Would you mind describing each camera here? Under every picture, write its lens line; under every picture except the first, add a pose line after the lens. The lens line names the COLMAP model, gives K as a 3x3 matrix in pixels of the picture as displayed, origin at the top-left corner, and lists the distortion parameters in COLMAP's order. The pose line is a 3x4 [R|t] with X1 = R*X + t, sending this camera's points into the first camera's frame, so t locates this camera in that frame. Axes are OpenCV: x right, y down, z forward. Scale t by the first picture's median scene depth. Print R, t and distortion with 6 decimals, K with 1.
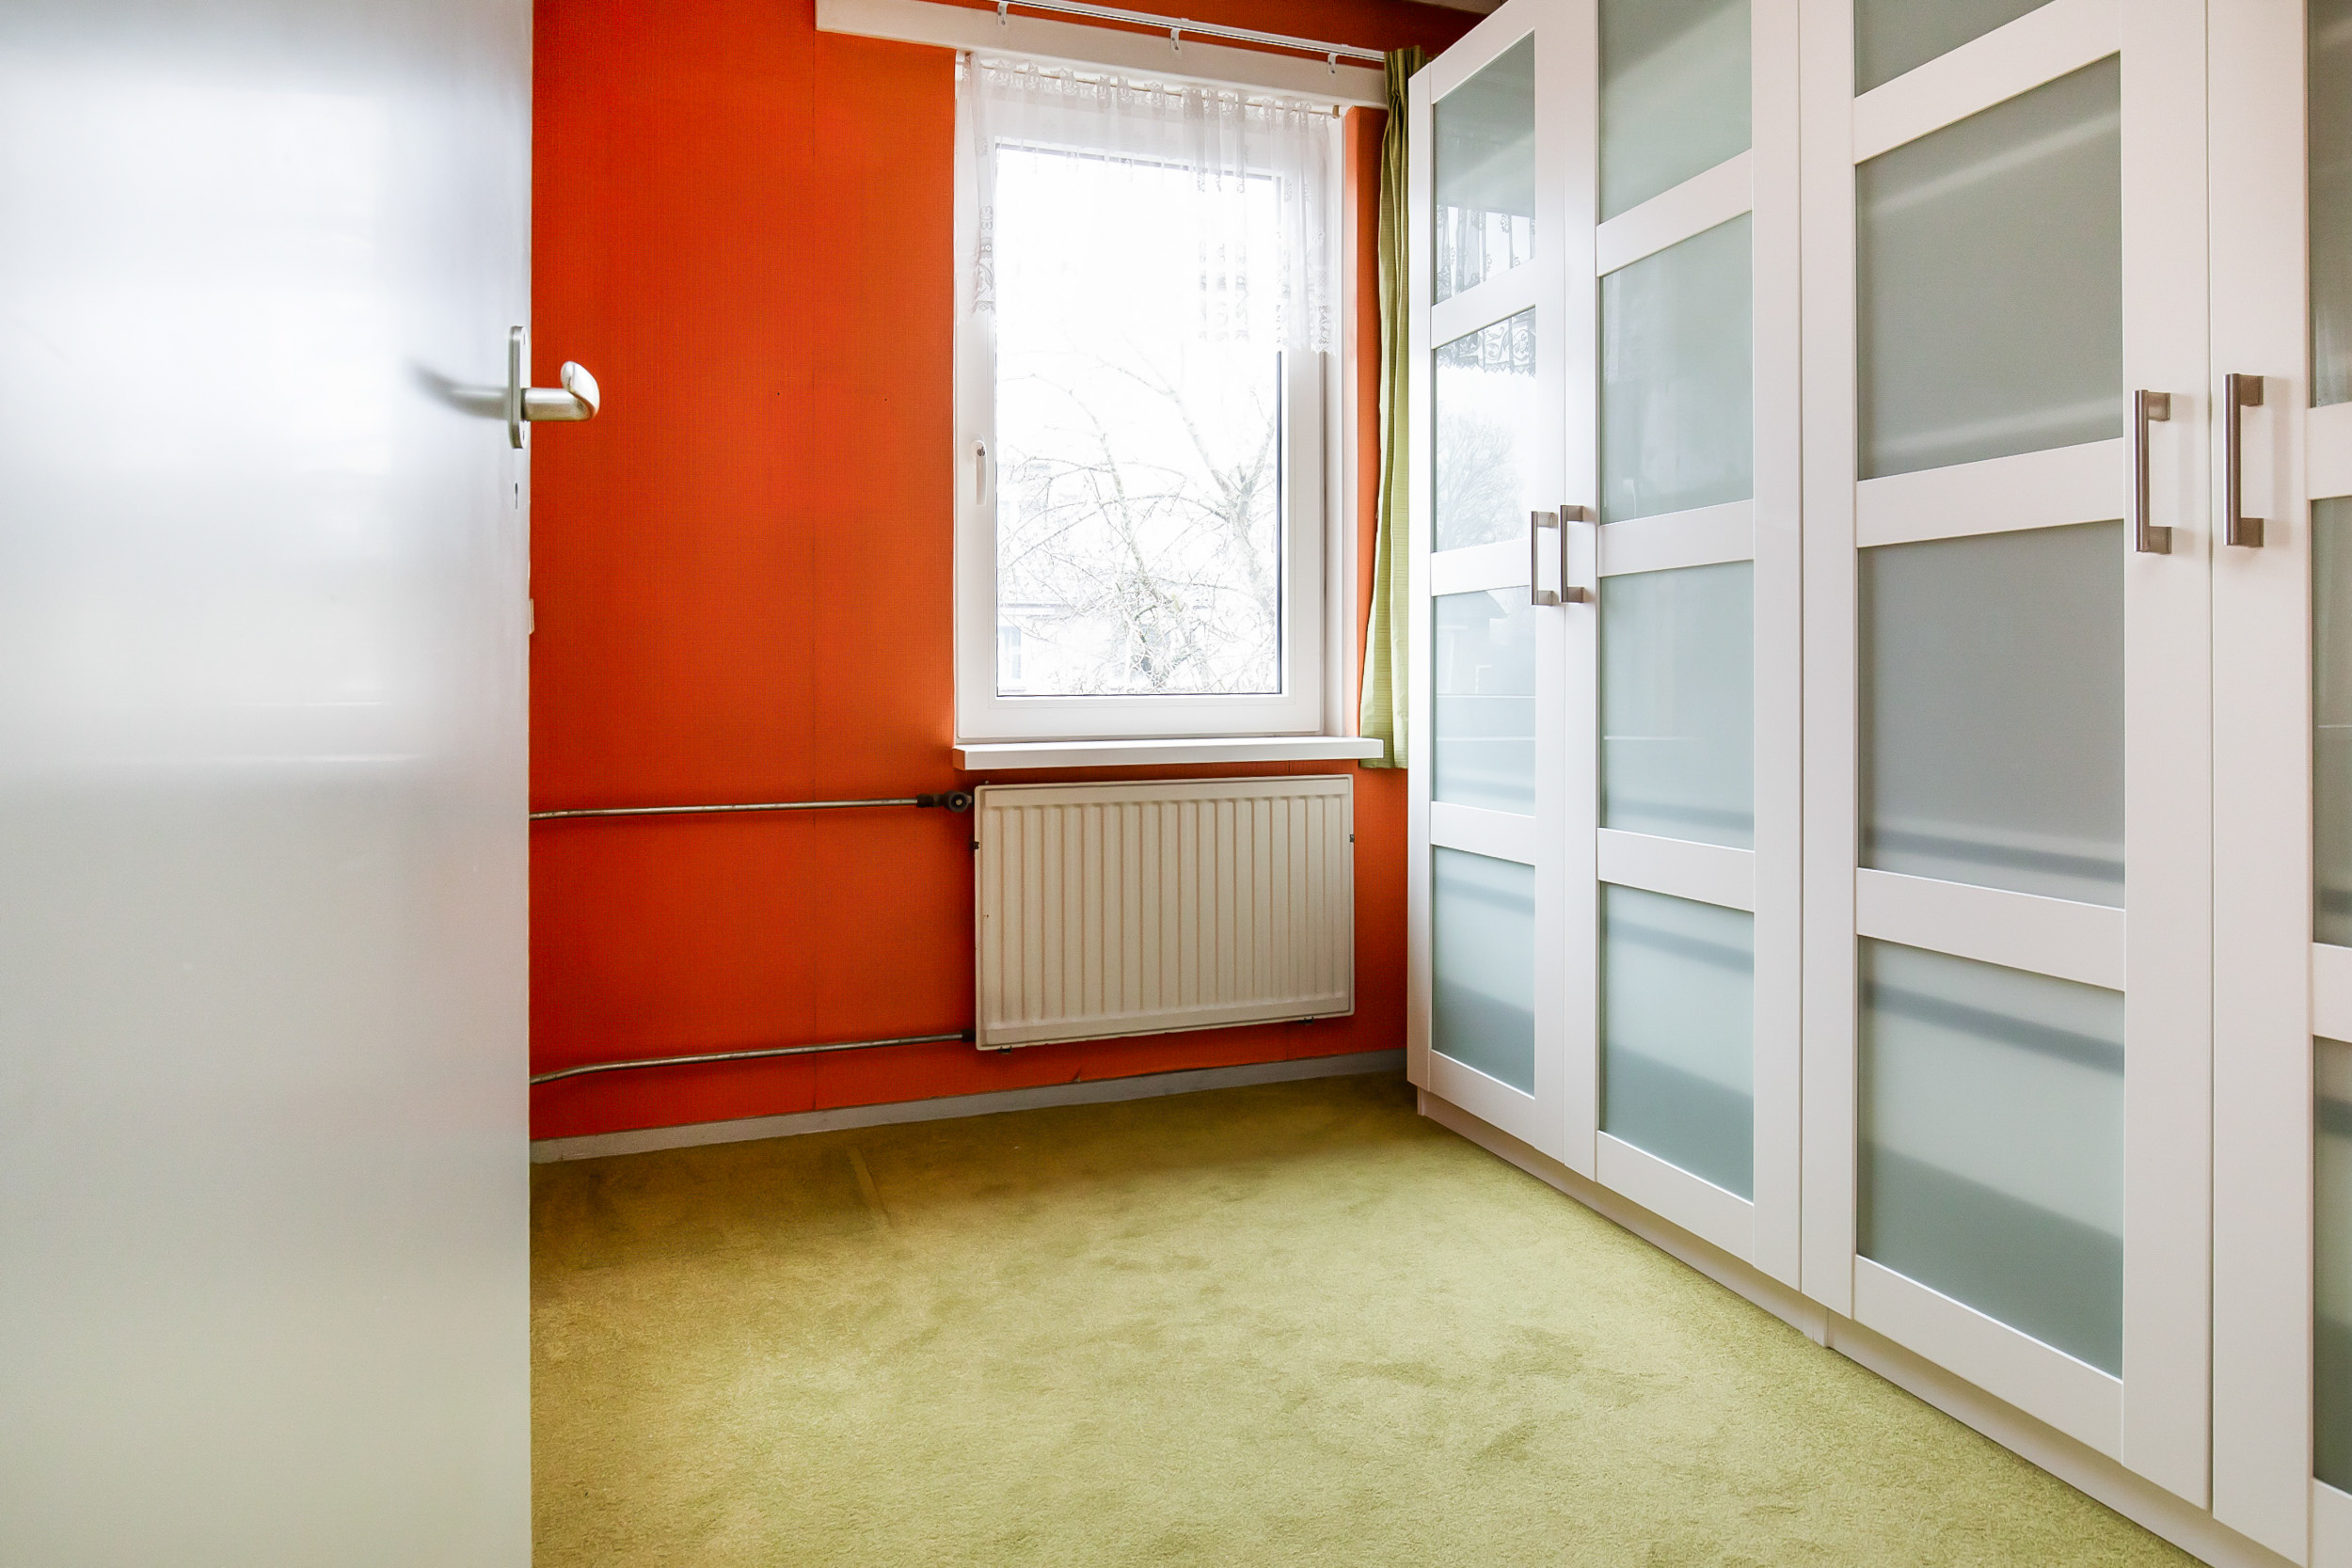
lens RADIAL K [[1561.5, 0, 1173.4], [0, 1561.5, 678.6], [0, 0, 1]] dist [-0.033157, -0.000516]
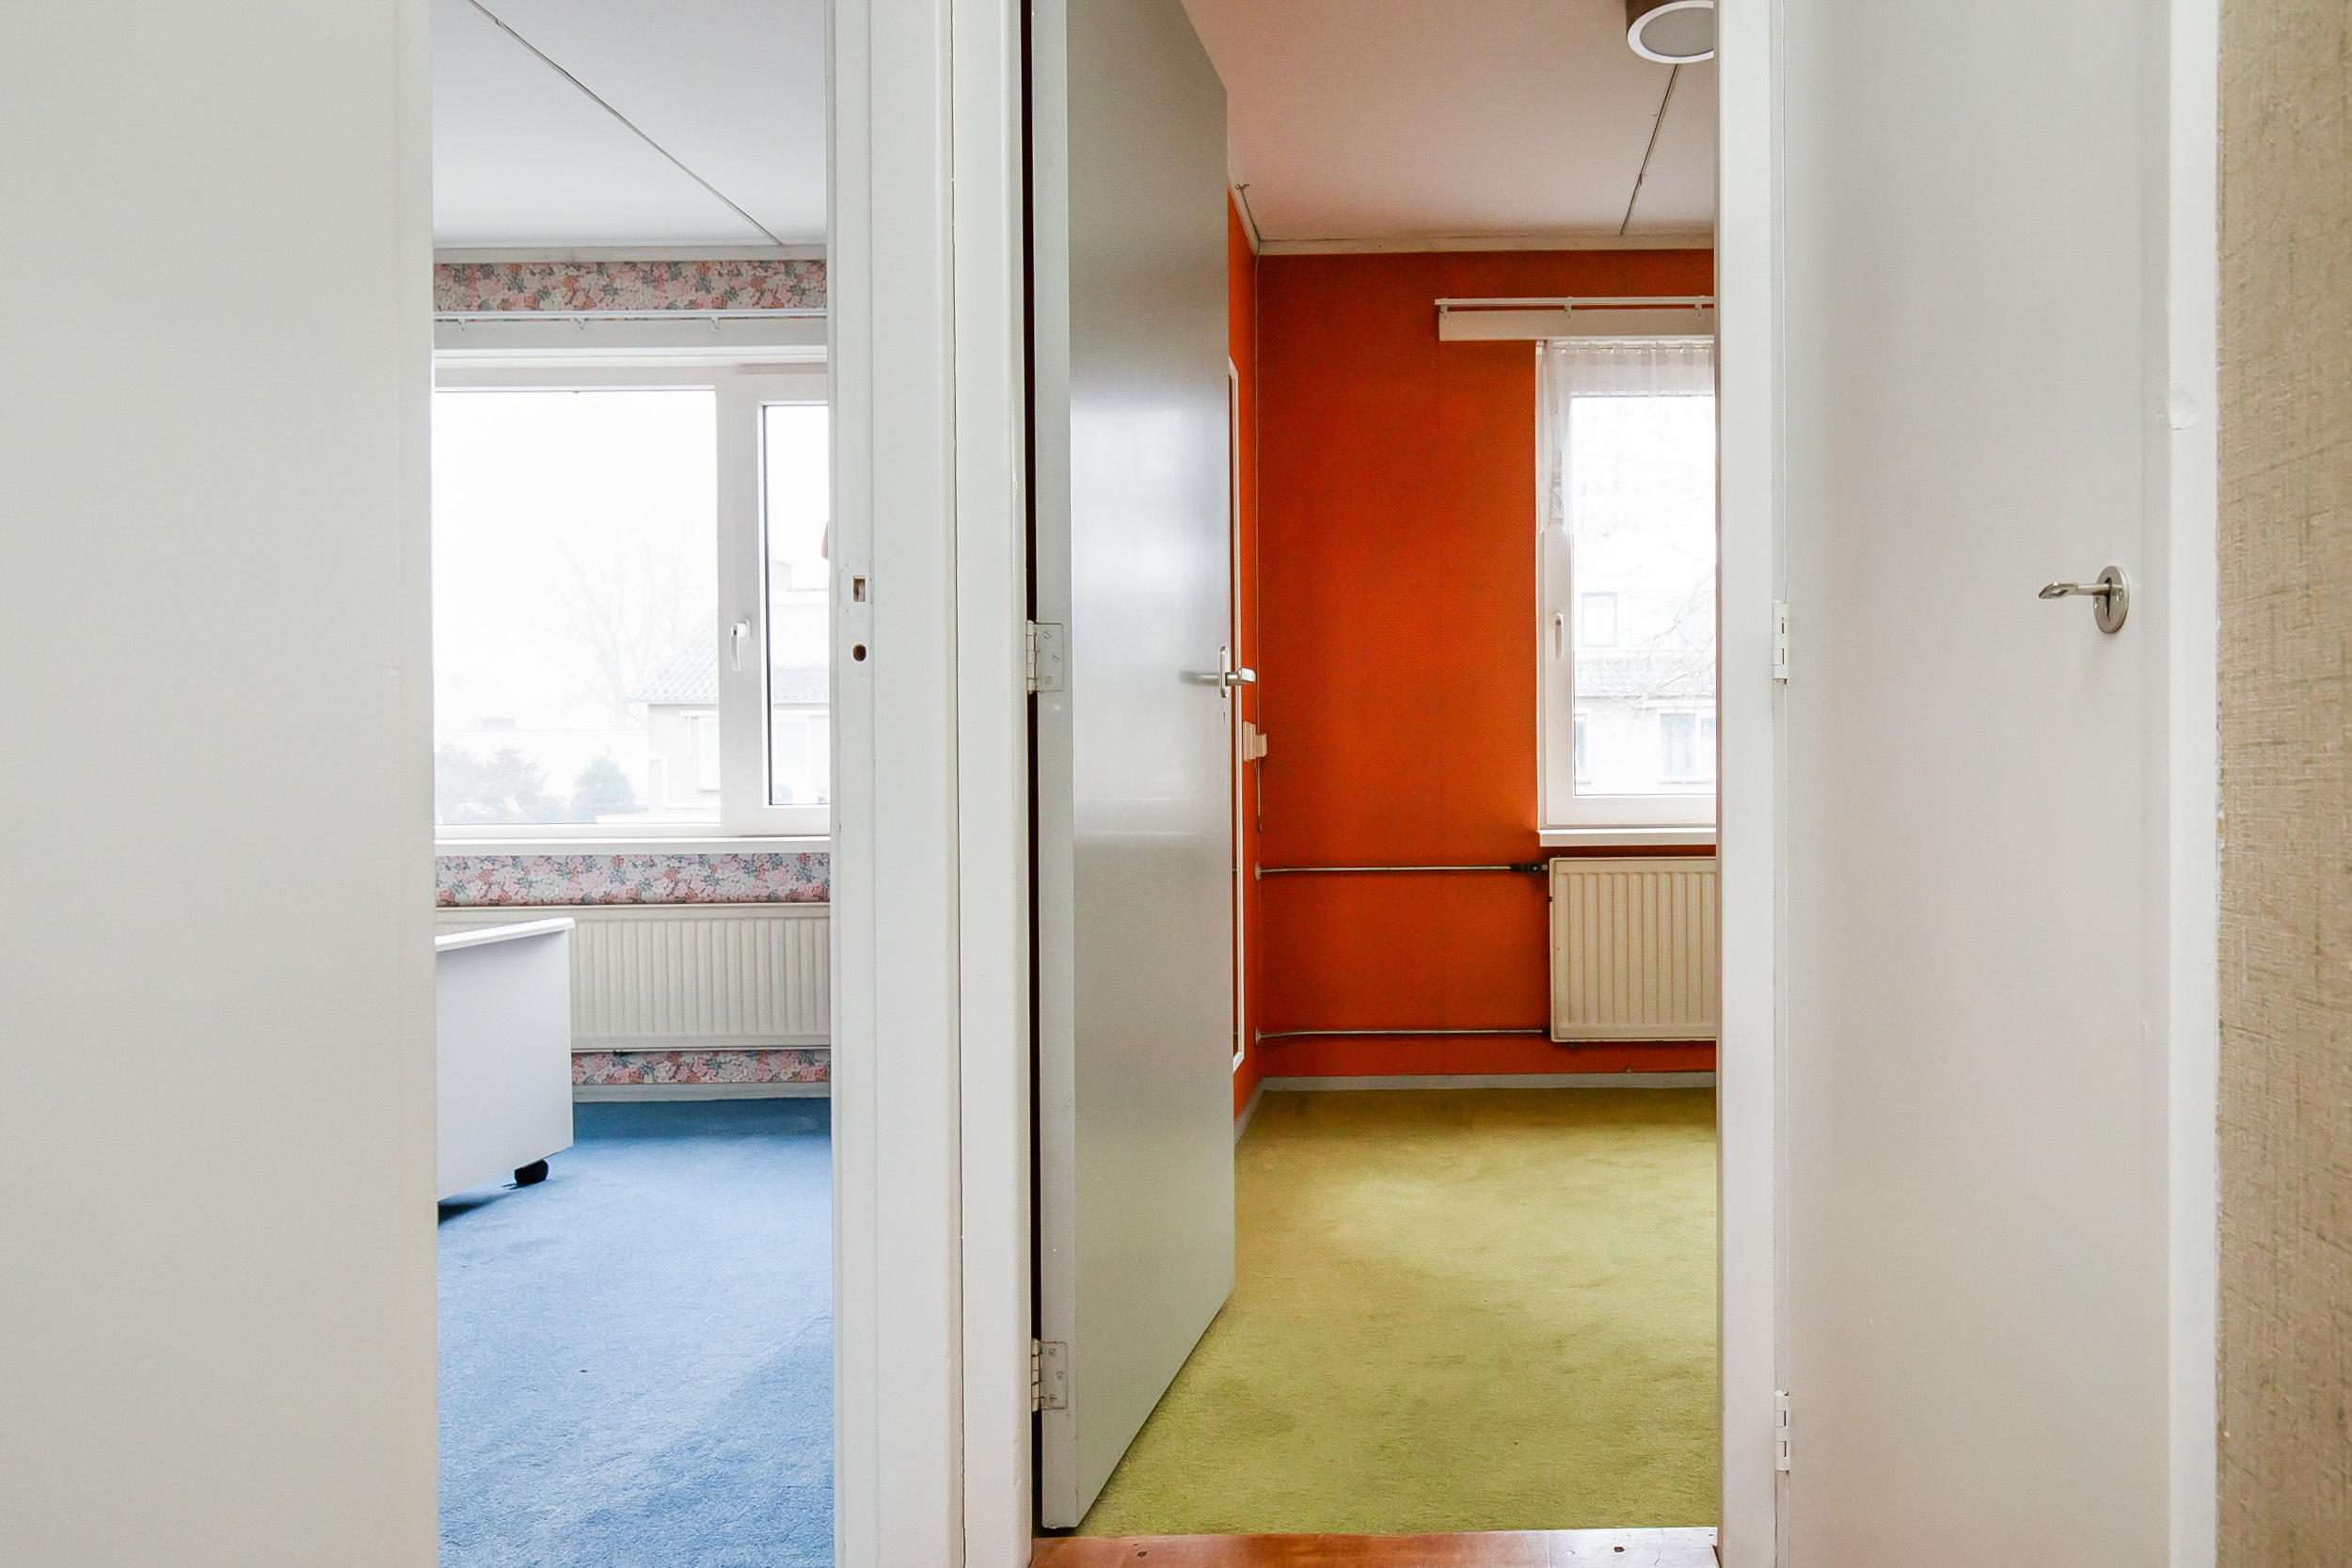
lens RADIAL K [[1561.5, 0, 1173.4], [0, 1561.5, 678.6], [0, 0, 1]] dist [-0.033157, -0.000516]
pose [[0.888715, -0.031261, -0.457393, 0.230574], [0.007195, 0.998501, -0.054263, -0.021544], [0.458404, 0.044934, 0.887607, -0.452964]]
